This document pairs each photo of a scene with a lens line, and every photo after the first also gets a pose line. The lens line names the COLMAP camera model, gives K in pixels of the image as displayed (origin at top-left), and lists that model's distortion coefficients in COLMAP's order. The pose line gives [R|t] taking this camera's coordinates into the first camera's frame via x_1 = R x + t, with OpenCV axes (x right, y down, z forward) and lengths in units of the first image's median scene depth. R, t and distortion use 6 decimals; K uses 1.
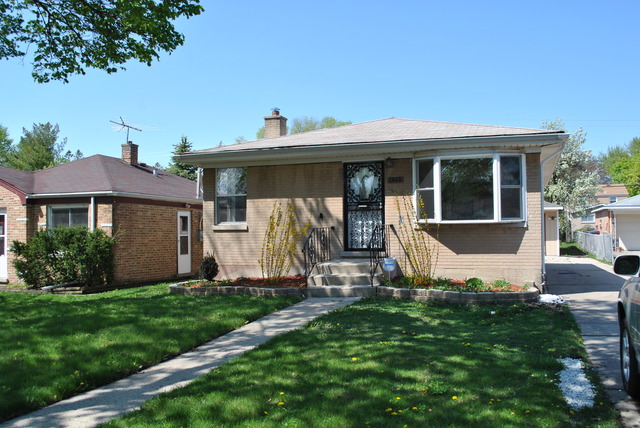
lens RADIAL K [[579.3, 0, 319.8], [0, 579.3, 211.0], [0, 0, 1]] dist [-0.070582, 0.000000]
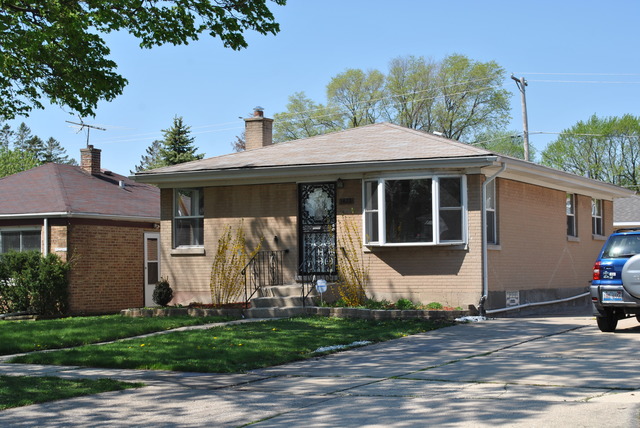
lens RADIAL K [[1147.7, 0, 319.1], [0, 1147.7, 214.1], [0, 0, 1]] dist [0.019168, 0.000000]
pose [[0.989495, -0.008619, -0.144311, 0.356091], [0.007678, 0.999945, -0.007076, -0.018520], [0.144364, 0.005893, 0.989507, -0.892551]]
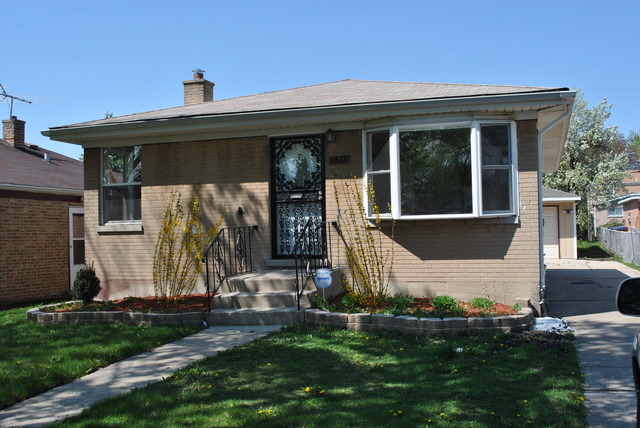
lens RADIAL K [[691.6, 0, 320.5], [0, 691.6, 214.2], [0, 0, 1]] dist [-0.055684, 0.000000]
pose [[0.999502, -0.010989, 0.029596, 0.079346], [0.010650, 0.999876, 0.011565, 0.003751], [-0.029719, -0.011244, 0.999495, 0.132676]]
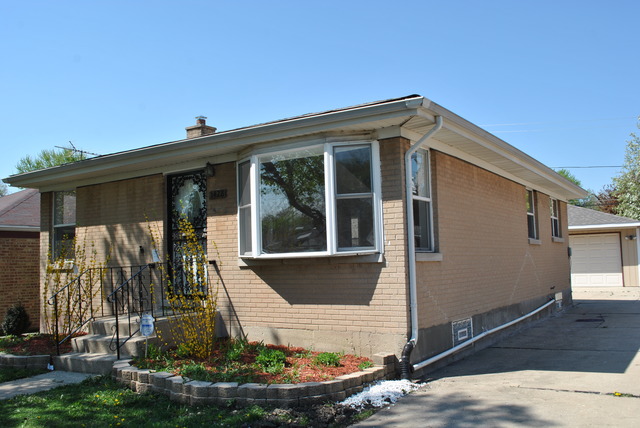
lens RADIAL K [[579.3, 0, 320.8], [0, 579.3, 213.3], [0, 0, 1]] dist [-0.070582, 0.000000]
pose [[0.971963, -0.039700, -0.231757, 0.397467], [0.030268, 0.998568, -0.044118, 0.001874], [0.233176, 0.035866, 0.971773, 0.359938]]
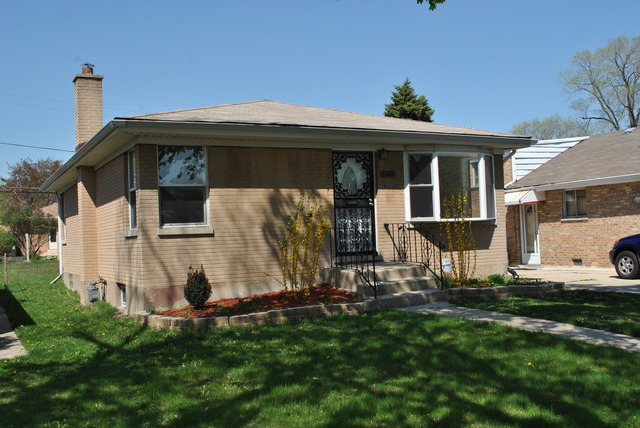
lens RADIAL K [[691.6, 0, 322.5], [0, 691.6, 214.3], [0, 0, 1]] dist [-0.055684, 0.000000]
pose [[0.676649, 0.004242, 0.736294, -0.713982], [0.002930, 0.999960, -0.008453, 0.017382], [-0.736300, 0.007877, 0.676609, 0.340766]]
